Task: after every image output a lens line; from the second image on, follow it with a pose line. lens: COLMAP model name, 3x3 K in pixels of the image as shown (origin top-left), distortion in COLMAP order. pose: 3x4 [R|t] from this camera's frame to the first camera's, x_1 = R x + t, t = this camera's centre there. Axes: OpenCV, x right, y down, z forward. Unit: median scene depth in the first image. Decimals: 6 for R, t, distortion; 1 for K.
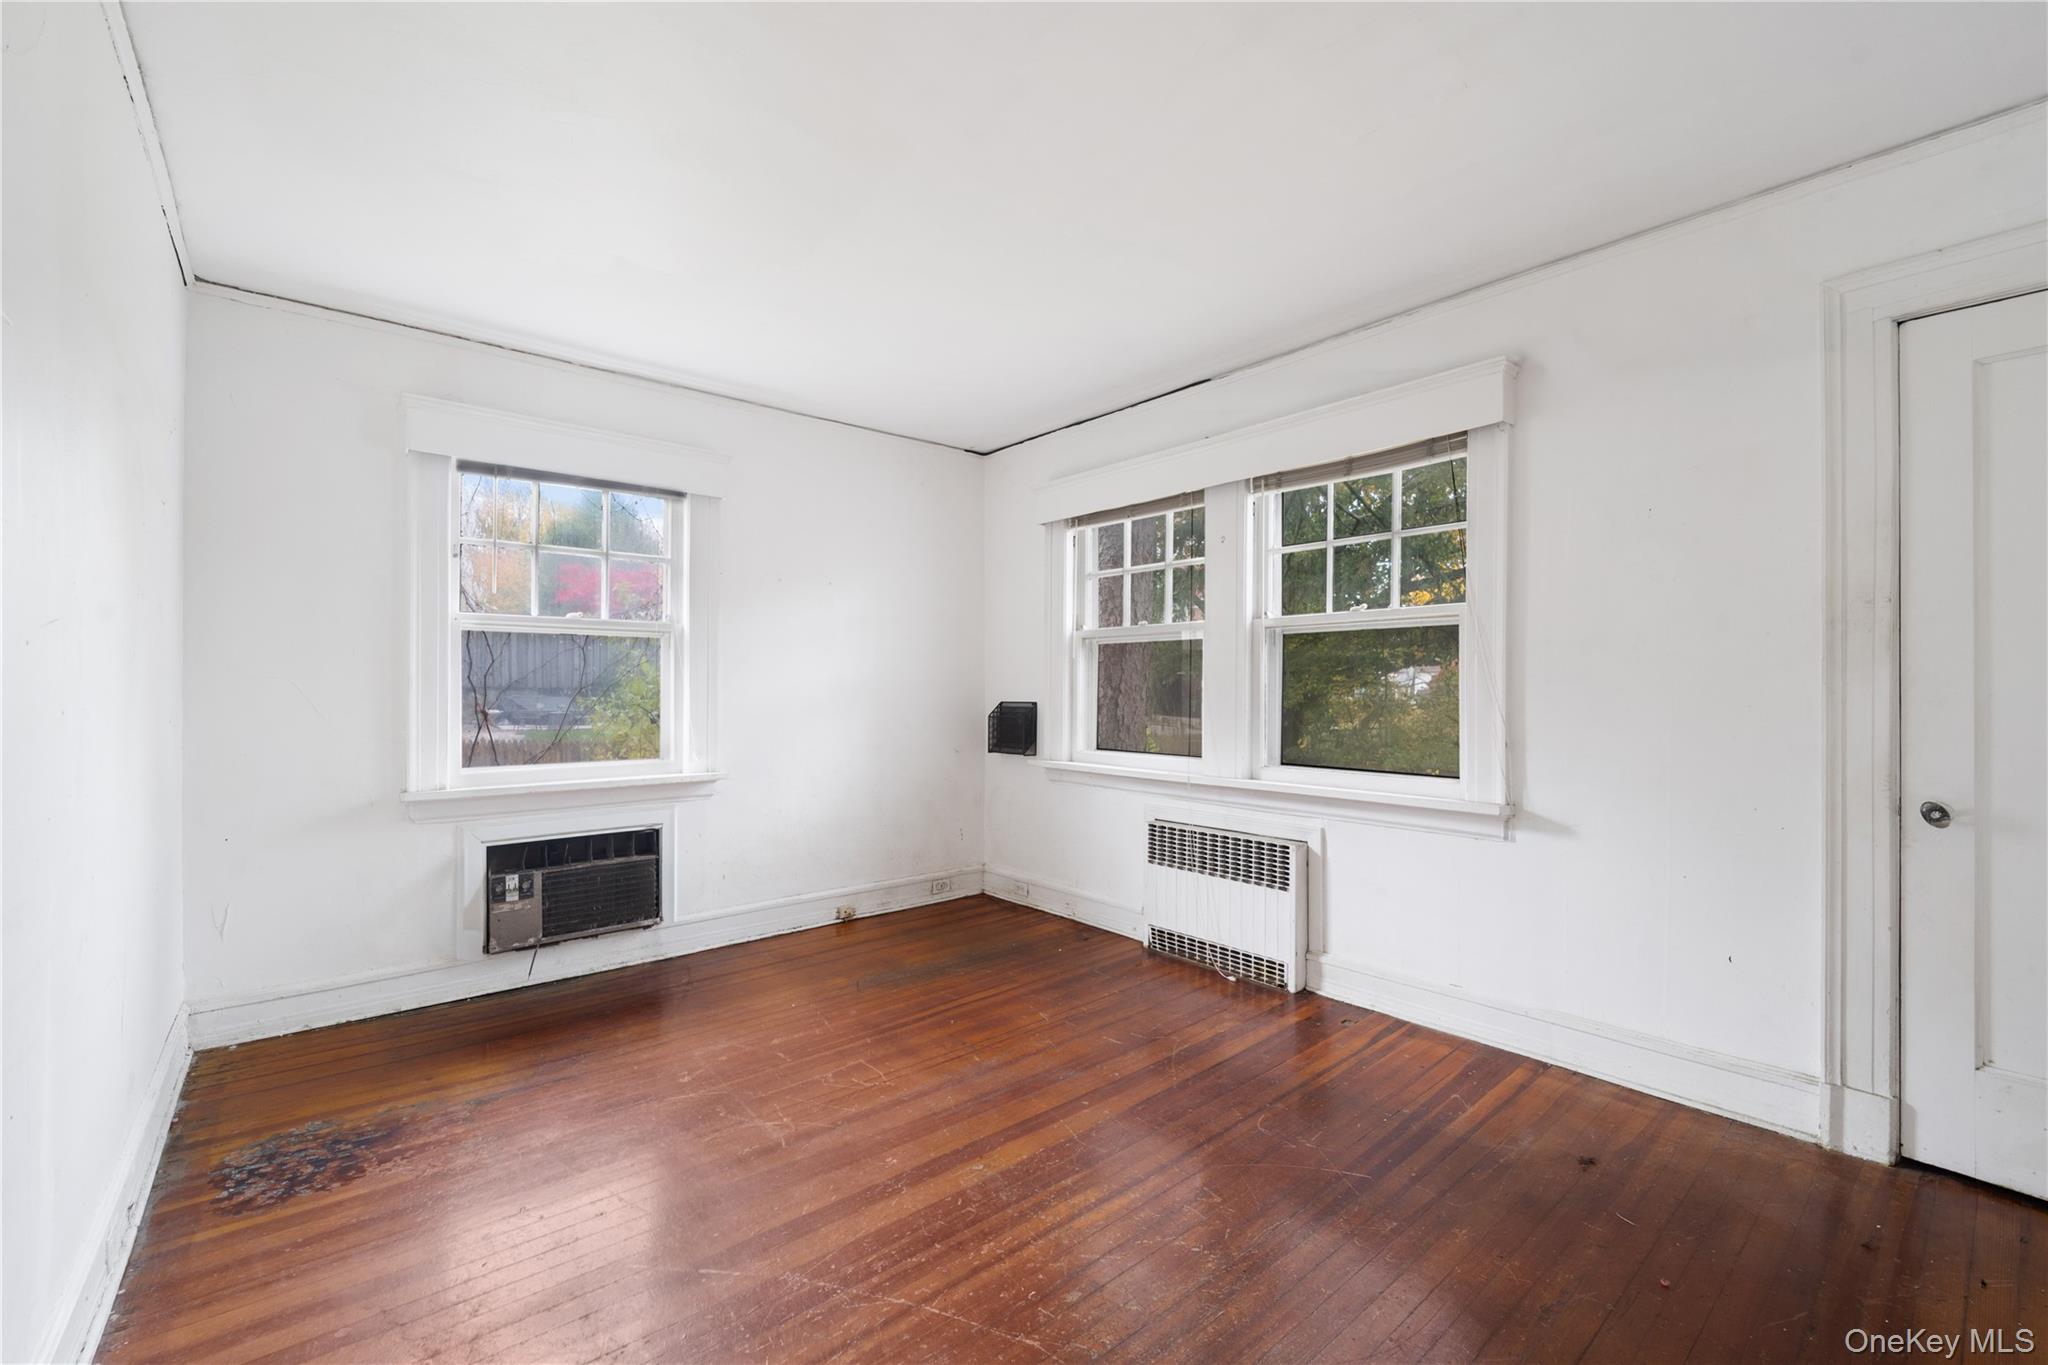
lens RADIAL K [[834.1, 0, 1024.0], [0, 834.1, 682.5], [0, 0, 1]] dist [-0.012349, -0.000411]
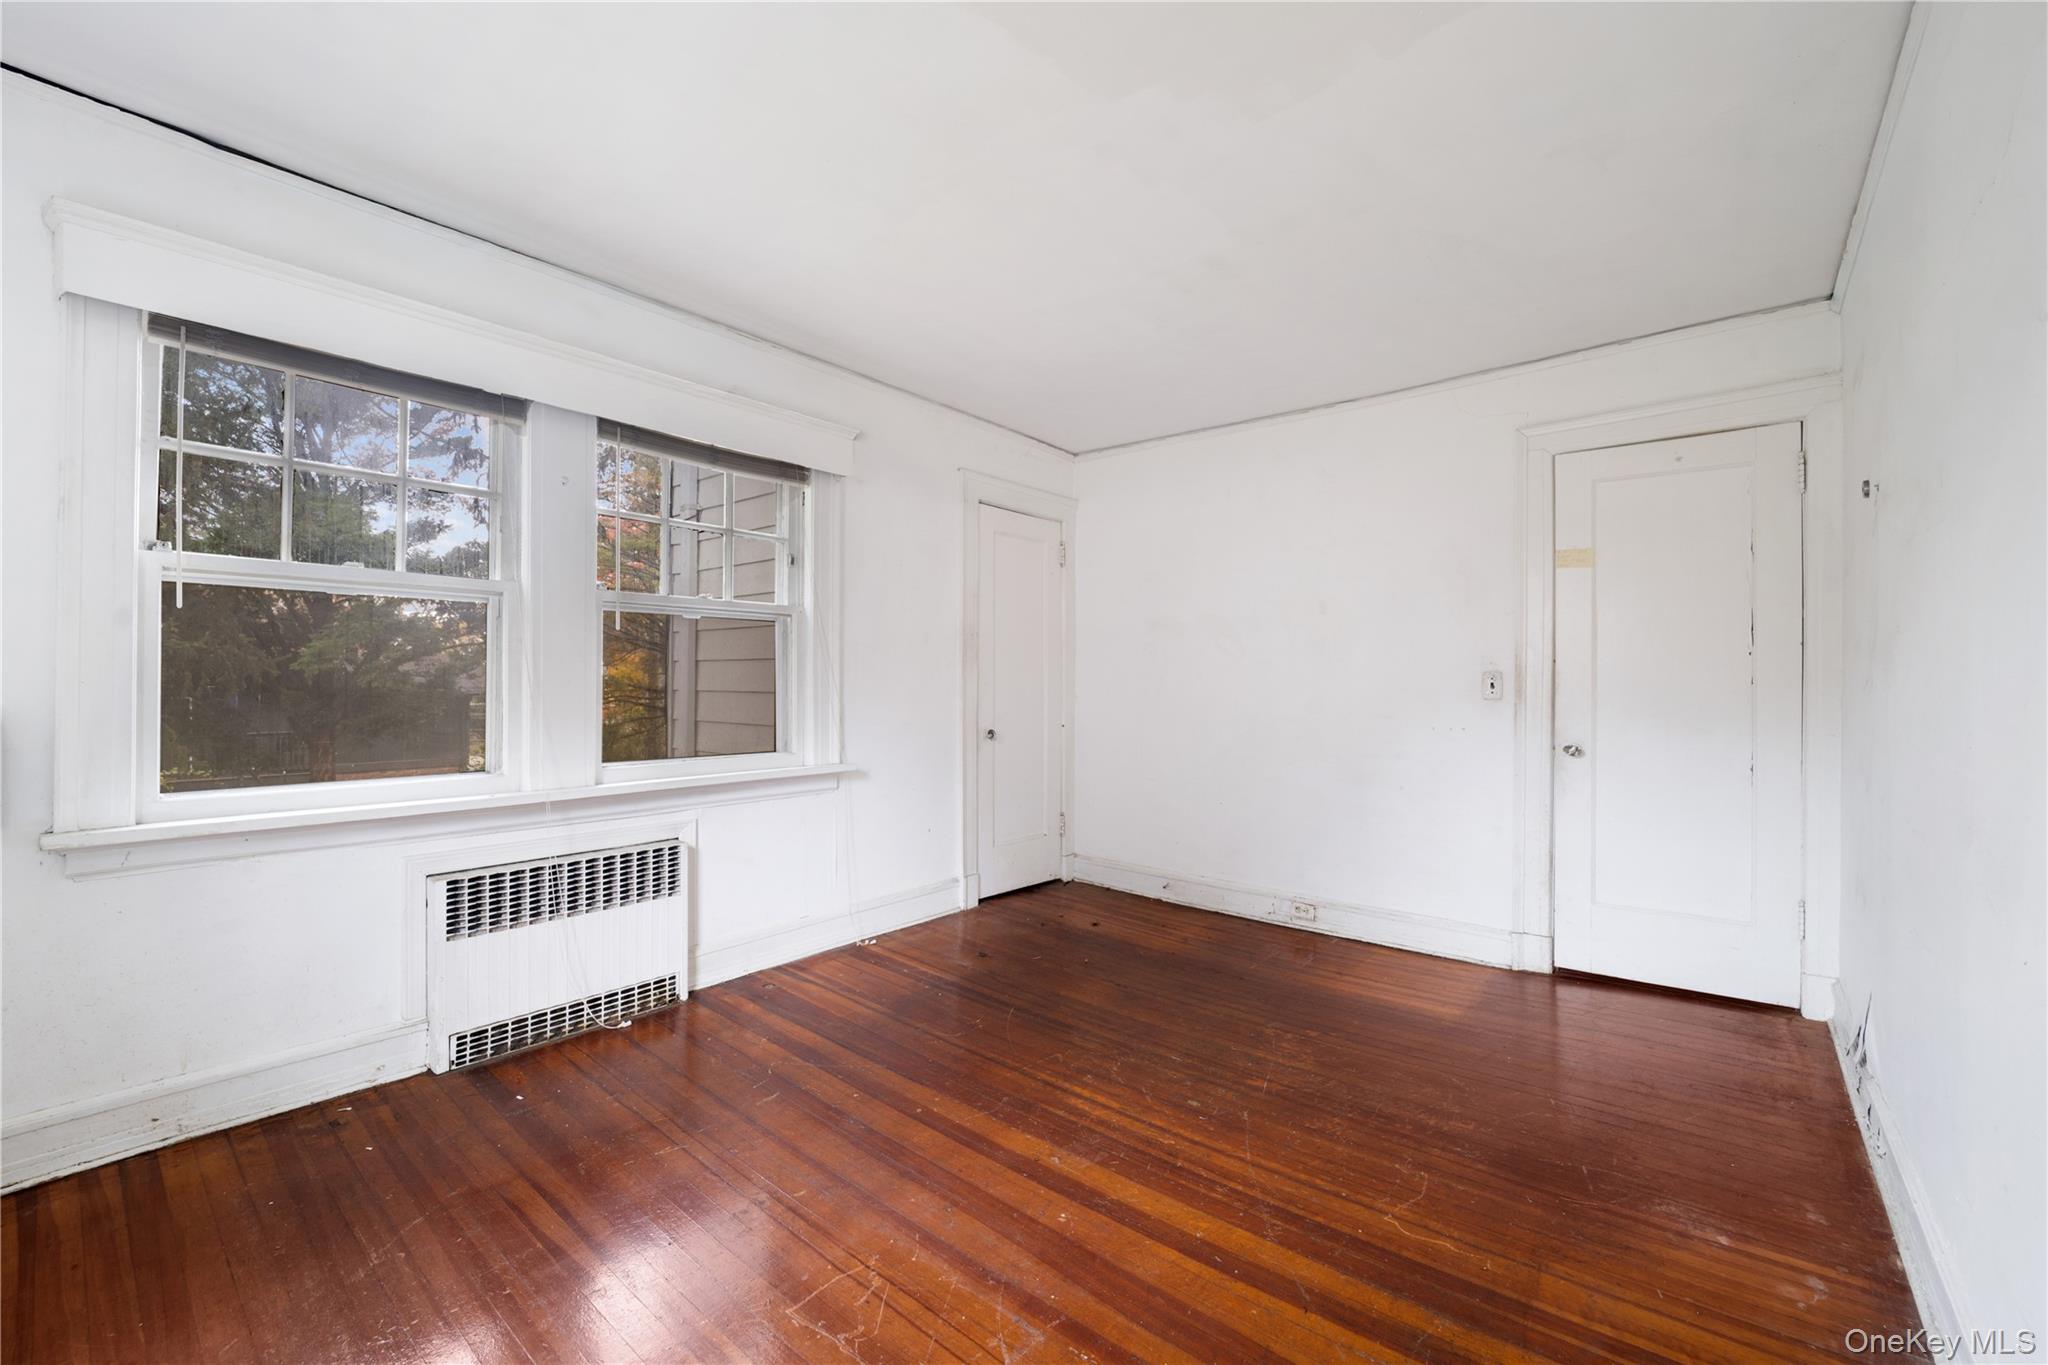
lens RADIAL K [[834.1, 0, 1024.0], [0, 834.1, 682.5], [0, 0, 1]] dist [-0.012349, -0.000411]
pose [[-0.173685, -0.003749, 0.984794, -0.743025], [-0.012511, 0.999920, 0.001600, 0.010340], [-0.984722, -0.012043, -0.173718, 0.885574]]
